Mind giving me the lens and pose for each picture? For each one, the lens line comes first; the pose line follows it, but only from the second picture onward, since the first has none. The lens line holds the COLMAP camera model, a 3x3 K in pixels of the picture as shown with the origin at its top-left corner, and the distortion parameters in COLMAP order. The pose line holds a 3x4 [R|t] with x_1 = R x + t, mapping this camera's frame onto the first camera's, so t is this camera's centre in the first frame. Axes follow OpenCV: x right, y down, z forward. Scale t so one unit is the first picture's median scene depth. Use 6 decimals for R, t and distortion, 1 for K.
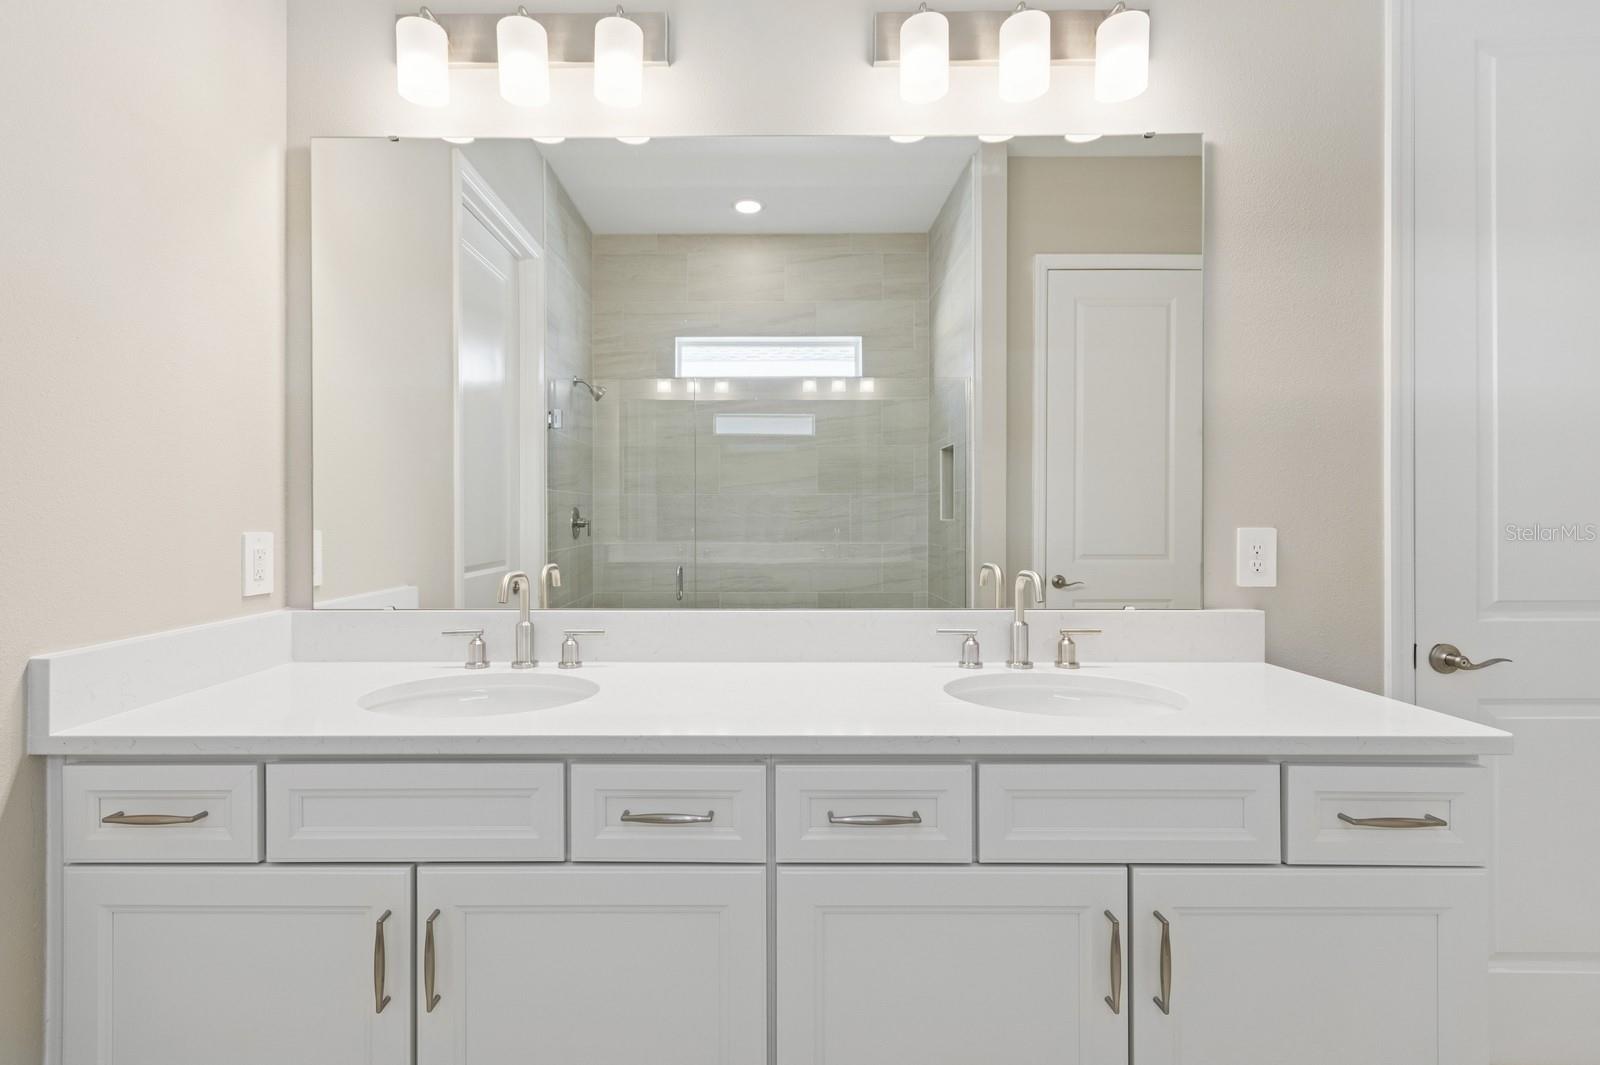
lens RADIAL K [[729.3, 0, 759.8], [0, 729.3, 525.1], [0, 0, 1]] dist [-0.000162, -0.000107]
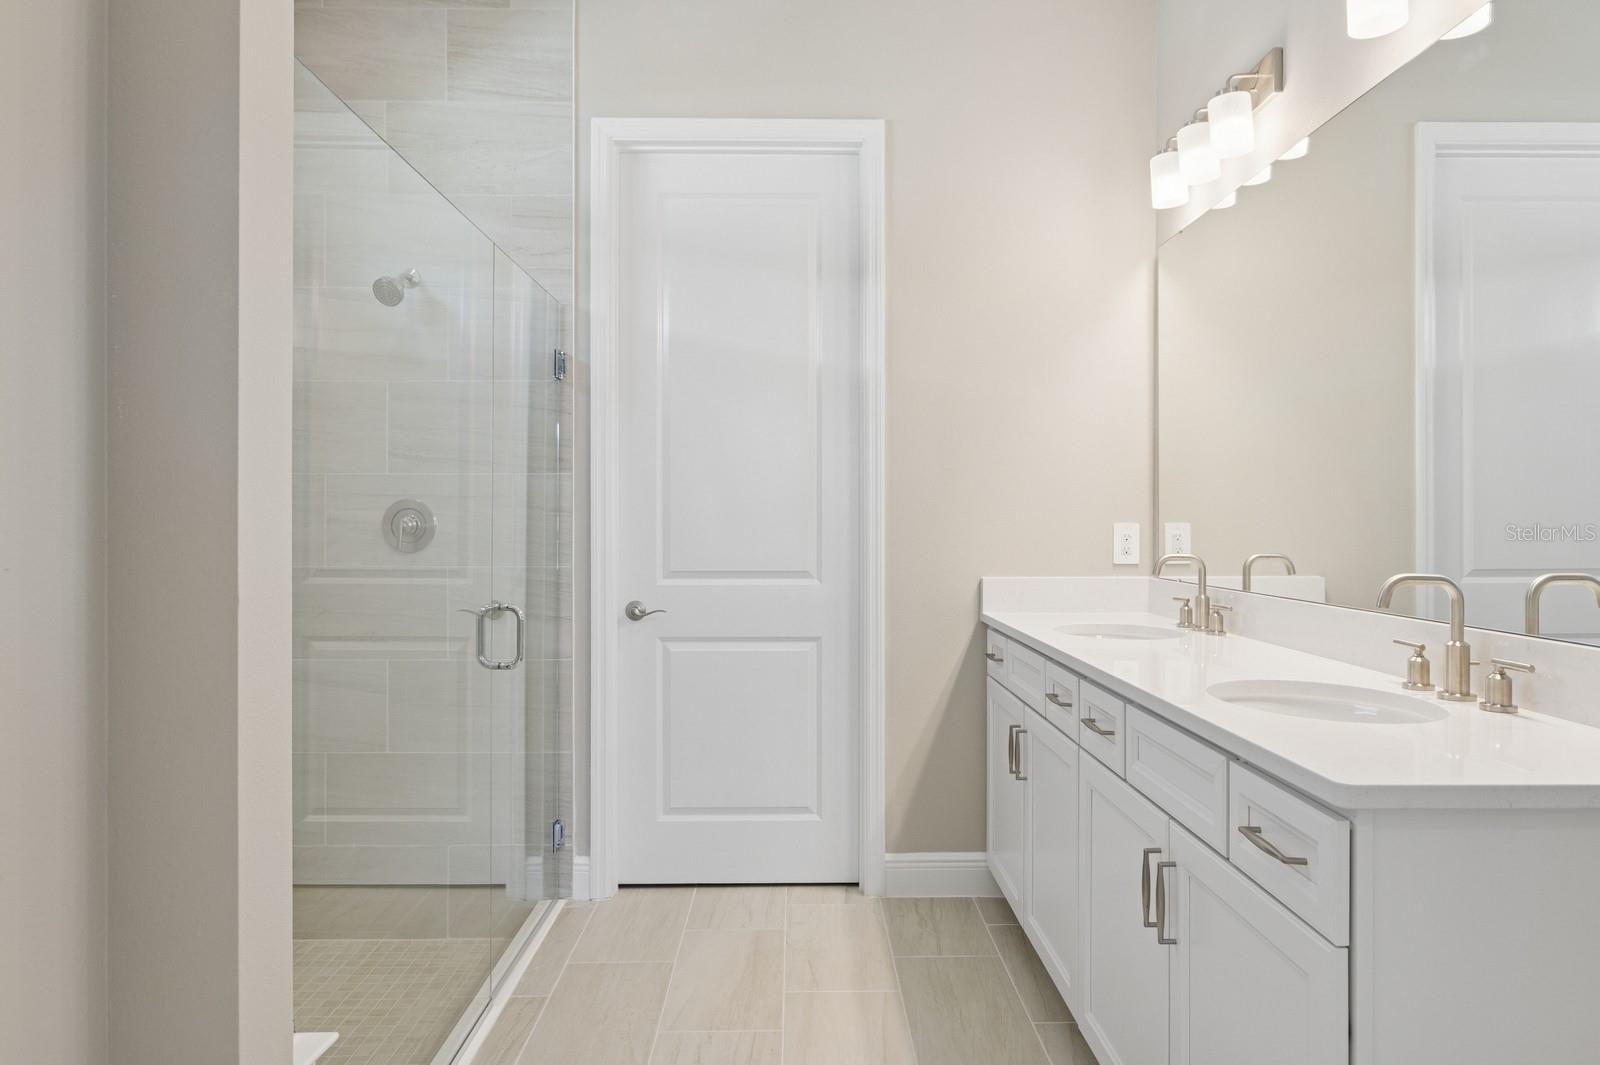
lens RADIAL K [[1019.8, 0, 803.2], [0, 1019.8, 525.9], [0, 0, 1]] dist [0.003831, 0.001862]
pose [[0.026849, 0.007223, -0.999613, 1.424905], [-0.002952, 0.999970, 0.007146, 0.002259], [0.999635, 0.002759, 0.026870, 0.262319]]
